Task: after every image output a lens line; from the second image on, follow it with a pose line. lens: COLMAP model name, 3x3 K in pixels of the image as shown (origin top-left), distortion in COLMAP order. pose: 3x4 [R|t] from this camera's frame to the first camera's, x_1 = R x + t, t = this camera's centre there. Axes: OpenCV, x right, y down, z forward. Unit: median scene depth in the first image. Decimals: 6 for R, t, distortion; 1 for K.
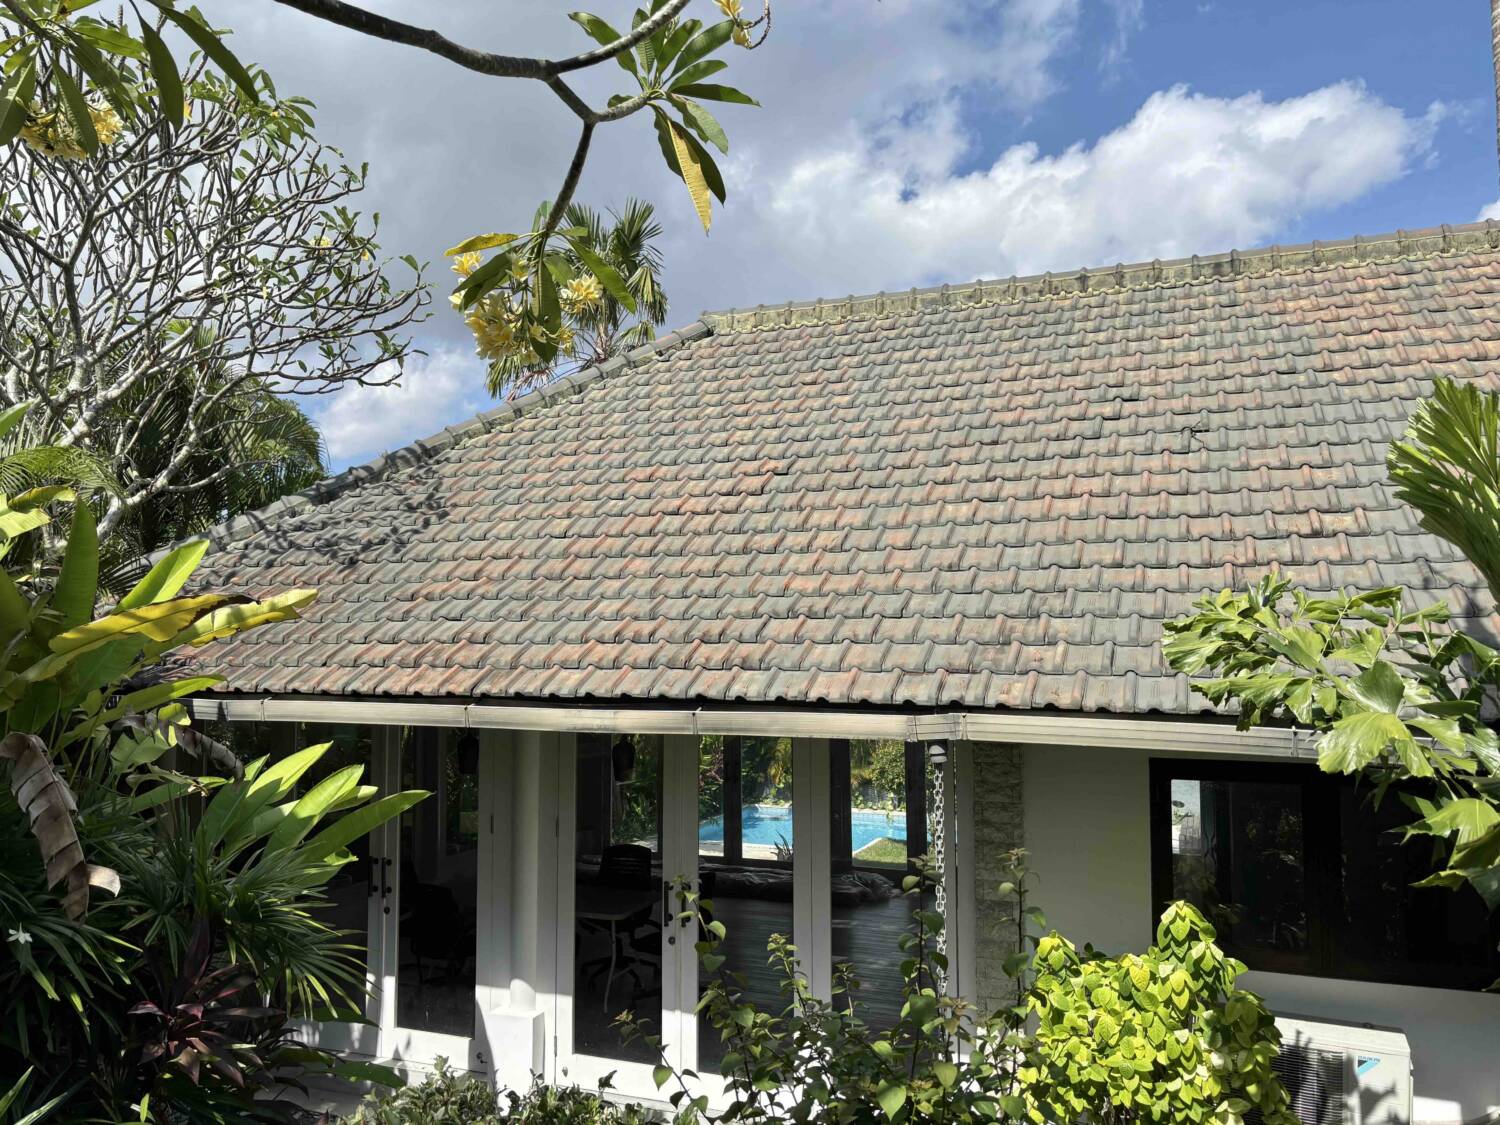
lens RADIAL K [[1132.9, 0, 756.5], [0, 1132.9, 568.2], [0, 0, 1]] dist [0.061915, -0.064873]
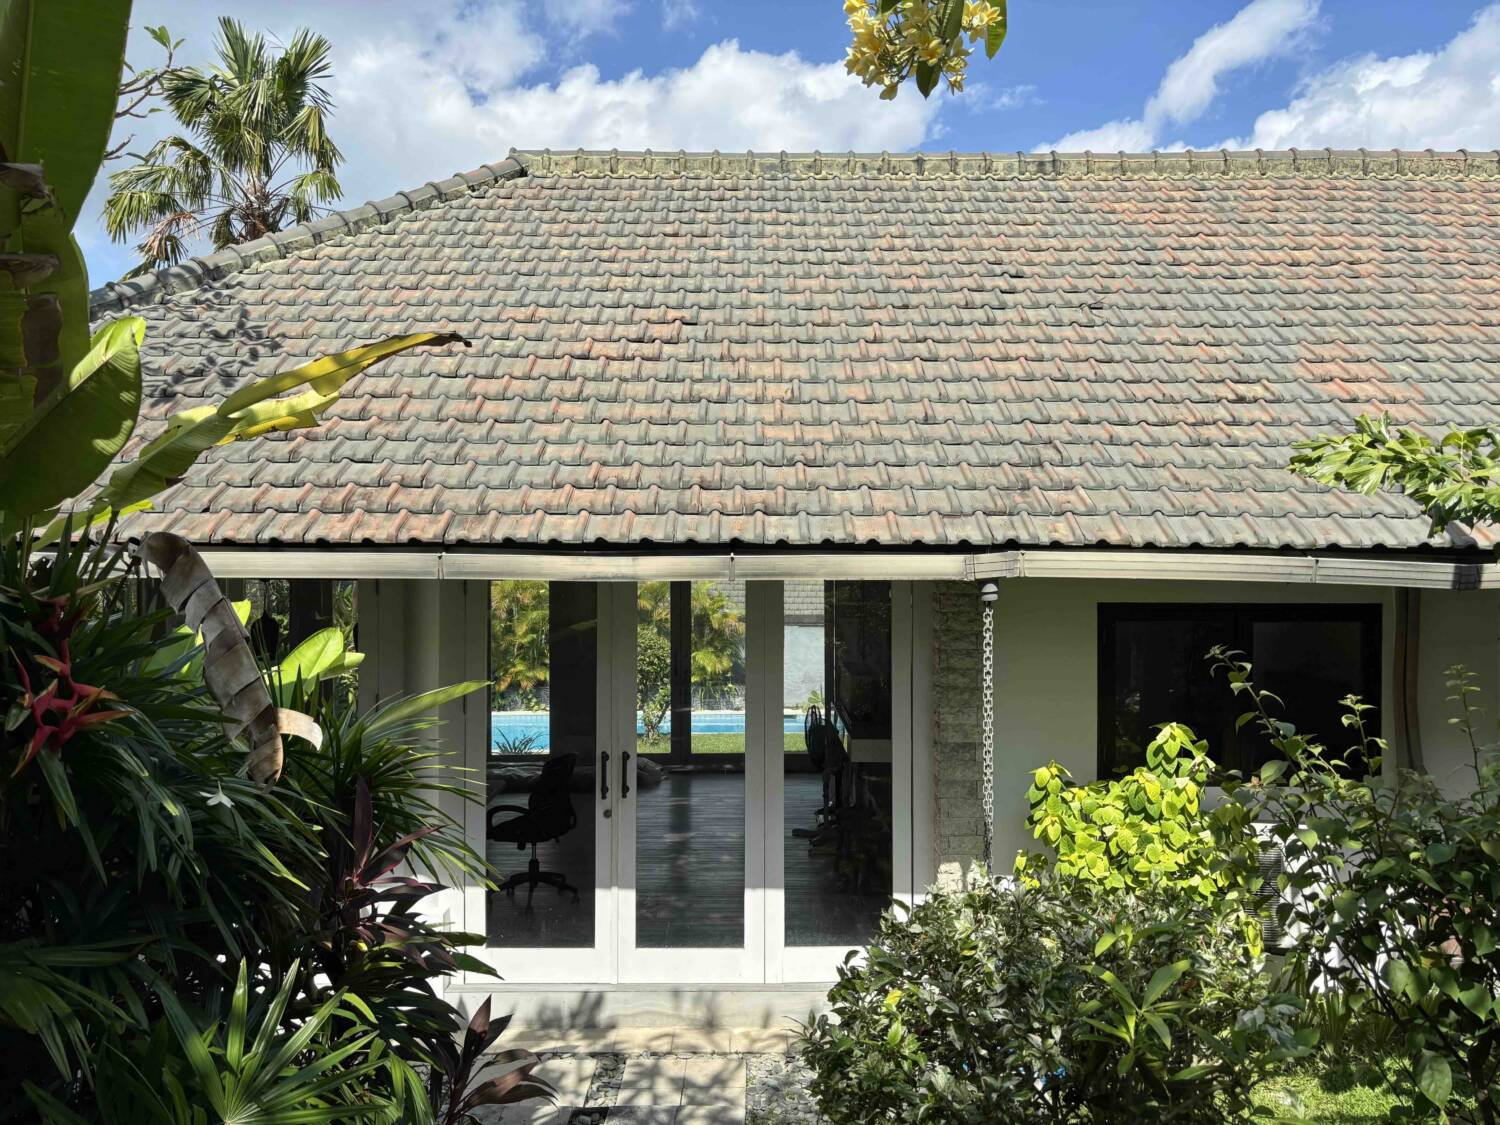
lens RADIAL K [[1132.9, 0, 748.1], [0, 1132.9, 560.4], [0, 0, 1]] dist [0.061915, -0.064873]
pose [[0.930207, 0.000378, 0.367036, -0.263811], [-0.024482, 0.997836, 0.061020, 0.050485], [-0.366219, -0.065747, 0.928203, 0.091960]]
